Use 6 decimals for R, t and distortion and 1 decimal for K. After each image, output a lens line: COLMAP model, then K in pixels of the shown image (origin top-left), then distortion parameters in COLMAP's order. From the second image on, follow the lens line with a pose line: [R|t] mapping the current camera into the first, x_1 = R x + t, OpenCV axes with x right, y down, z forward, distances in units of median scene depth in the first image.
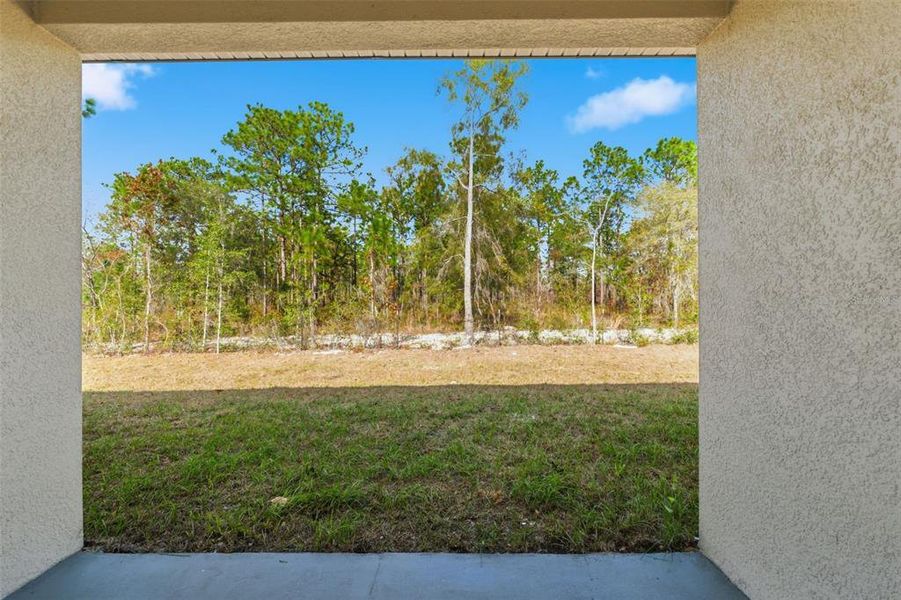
lens RADIAL K [[375.0, 0, 450.5], [0, 375.0, 300.0], [0, 0, 1]] dist [-0.000157, -0.000041]
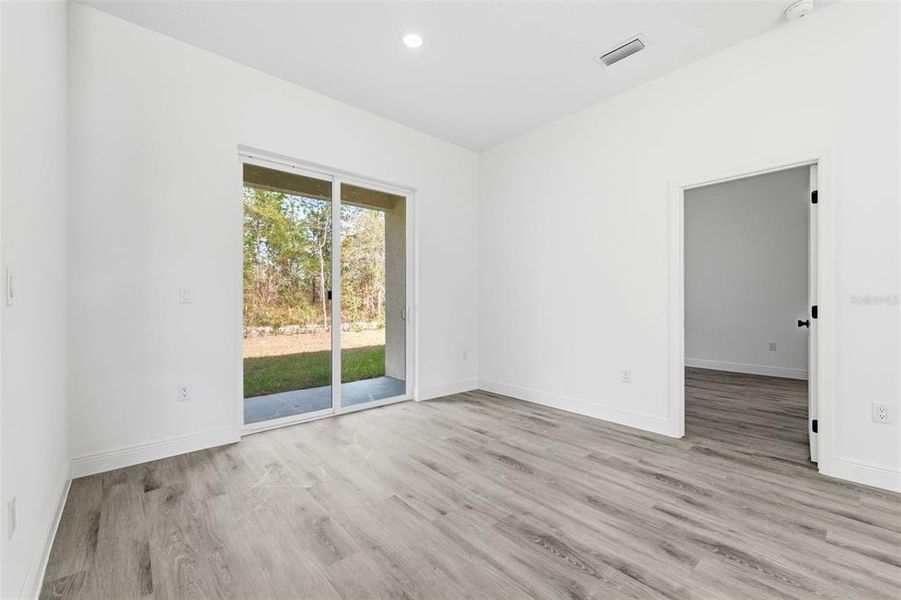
lens RADIAL K [[375.0, 0, 450.5], [0, 375.0, 300.0], [0, 0, 1]] dist [-0.000157, -0.000041]
pose [[0.746637, -0.000660, 0.665231, -0.111184], [0.004535, 0.999981, -0.004098, 0.007739], [-0.665216, 0.006076, 0.746626, -0.187580]]
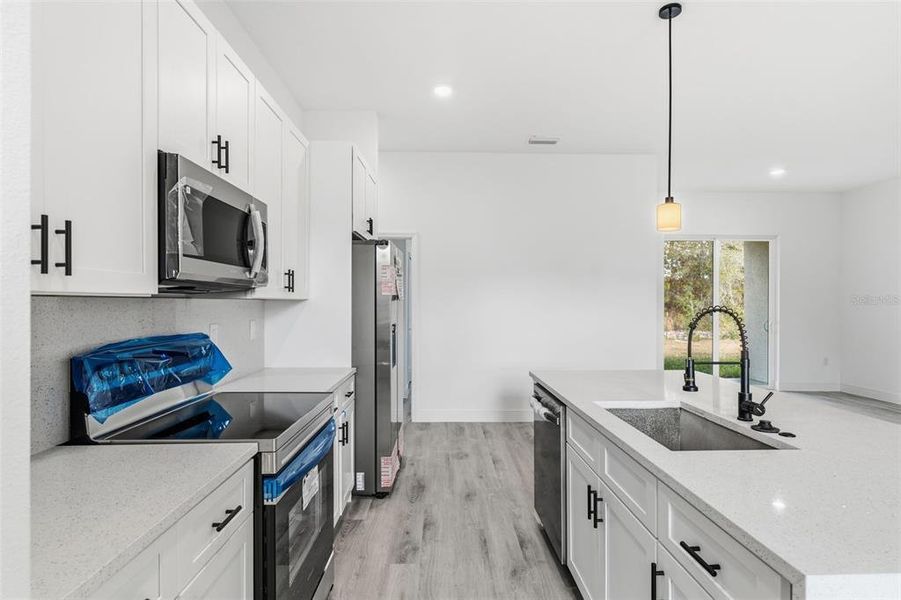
lens RADIAL K [[473.9, 0, 450.5], [0, 473.9, 300.0], [0, 0, 1]] dist [0.001434, -0.000113]
pose [[0.999457, 0.002309, 0.032861, -0.326487], [-0.002196, 0.999992, -0.003447, -0.010497], [-0.032868, 0.003373, 0.999454, -0.478961]]
